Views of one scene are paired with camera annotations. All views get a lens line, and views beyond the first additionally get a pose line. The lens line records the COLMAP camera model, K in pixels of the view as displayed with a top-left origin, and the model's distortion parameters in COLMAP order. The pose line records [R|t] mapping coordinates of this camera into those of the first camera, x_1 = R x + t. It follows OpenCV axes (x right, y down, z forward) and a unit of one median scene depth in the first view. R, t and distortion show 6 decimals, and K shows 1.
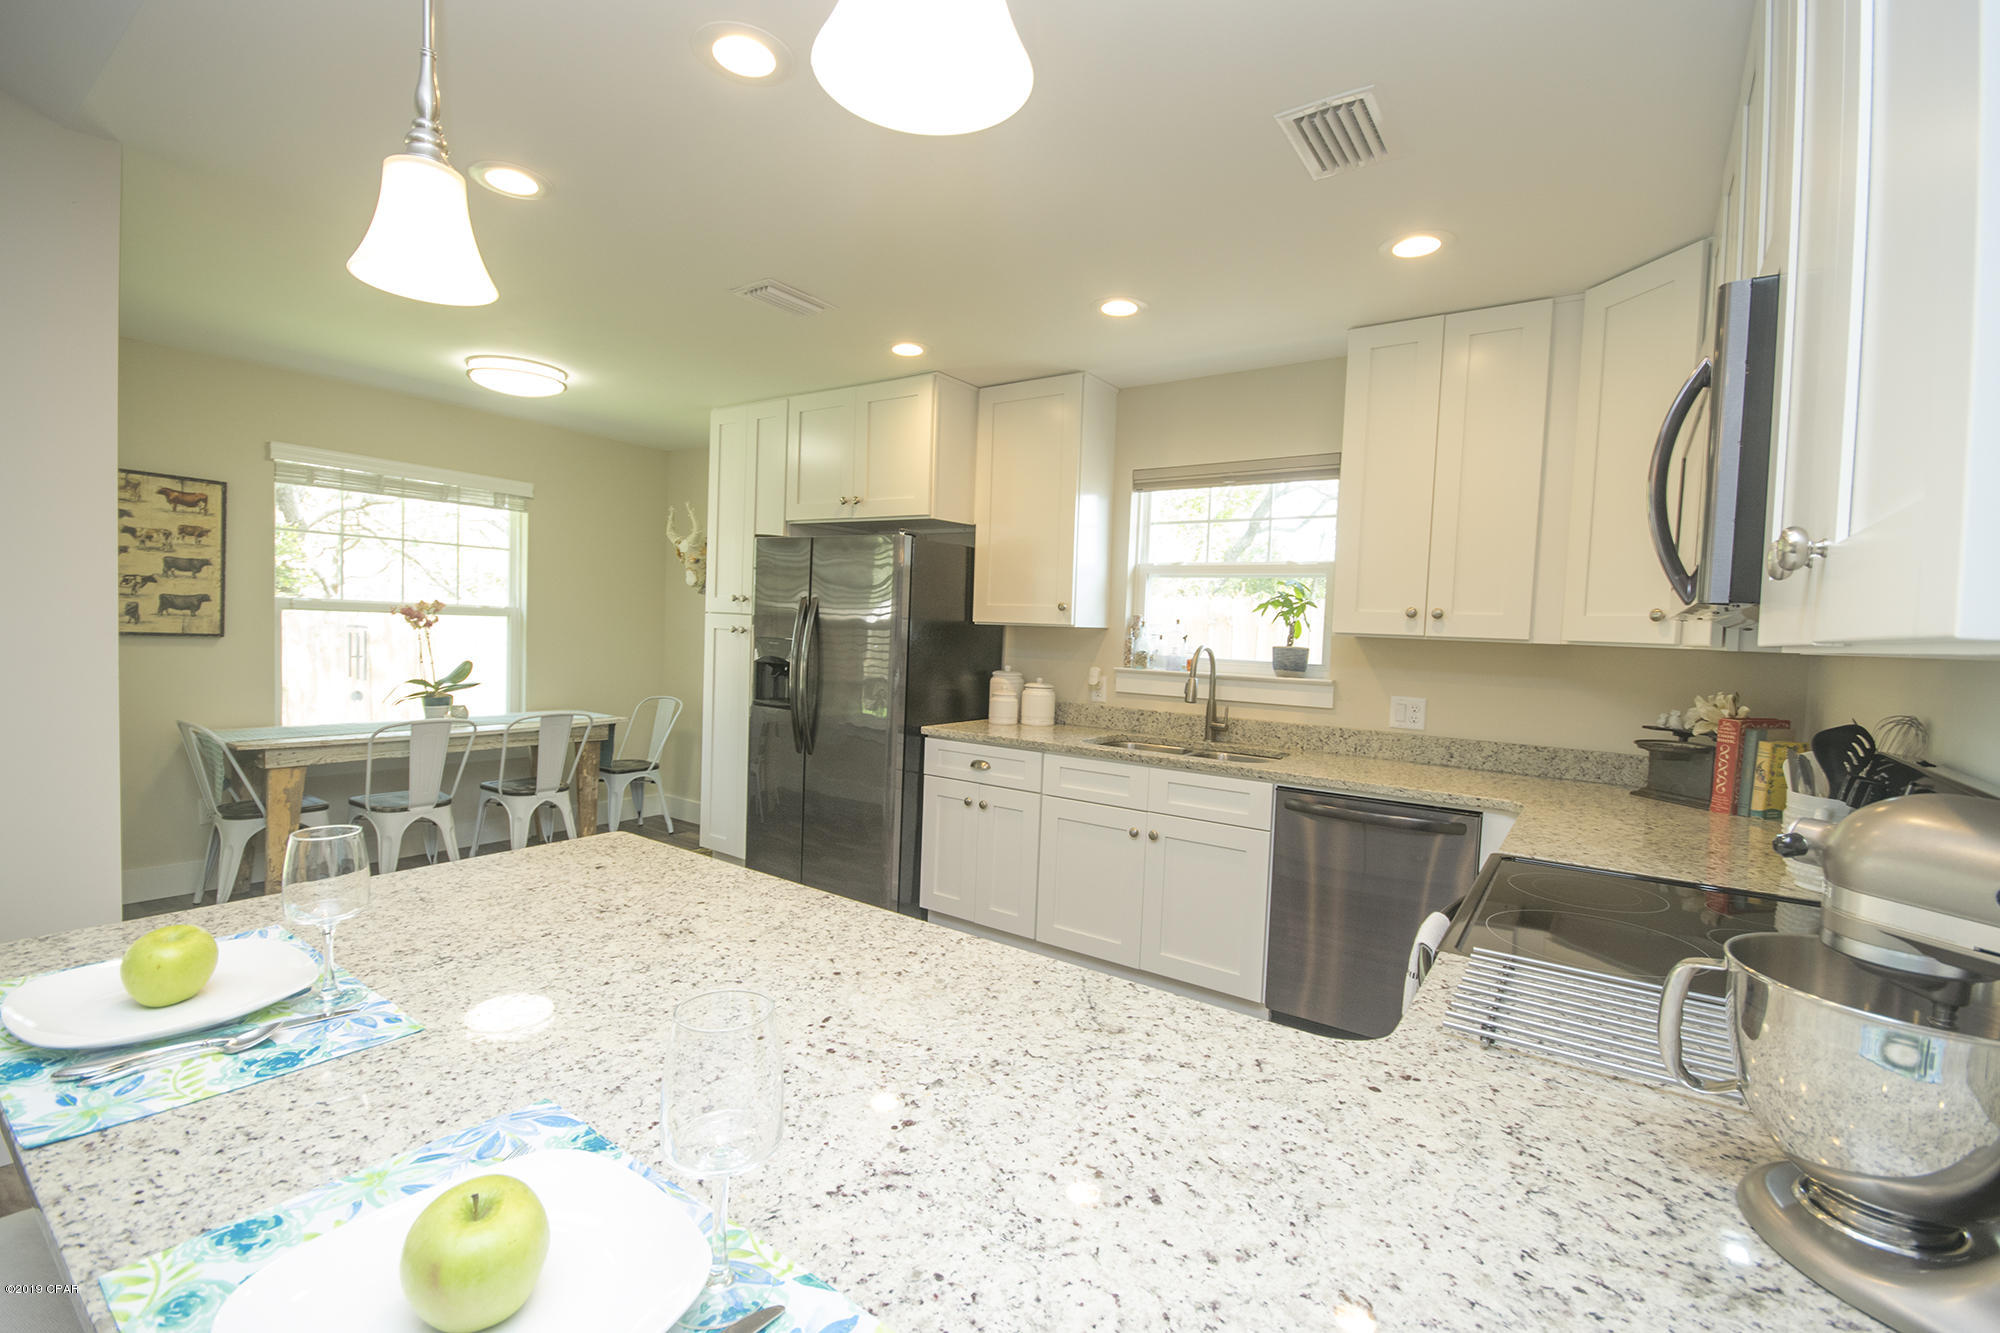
lens RADIAL K [[879.2, 0, 992.2], [0, 879.2, 670.1], [0, 0, 1]] dist [0.008915, -0.011901]
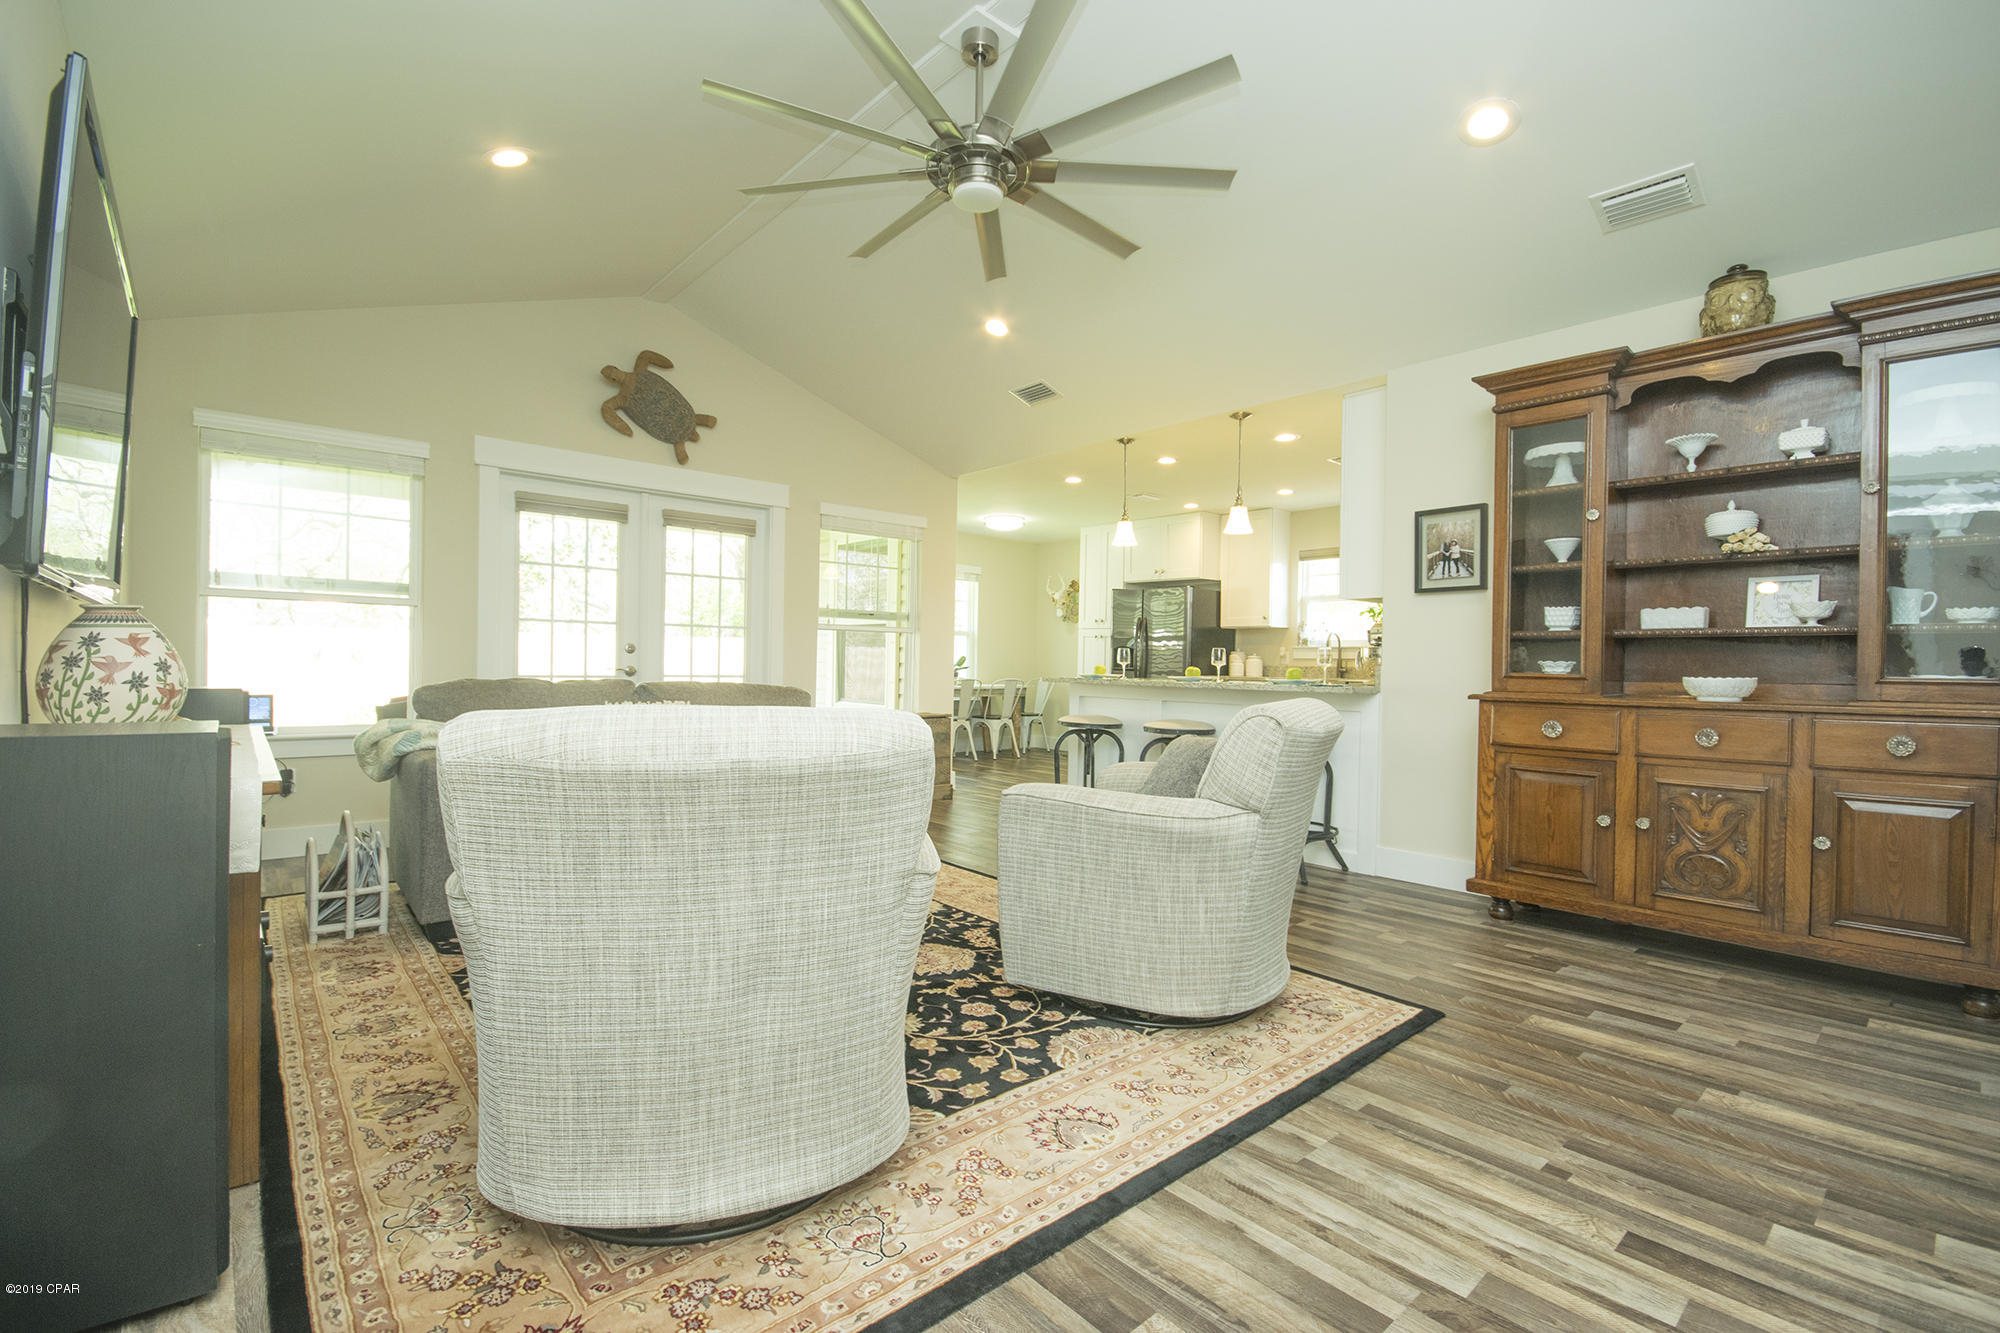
lens RADIAL K [[879.2, 0, 1000.3], [0, 879.2, 669.9], [0, 0, 1]] dist [0.008915, -0.011901]
pose [[0.974171, -0.020225, -0.224903, -0.063622], [0.009608, 0.998791, -0.048201, 0.142568], [0.225606, 0.044795, 0.973188, -1.140395]]
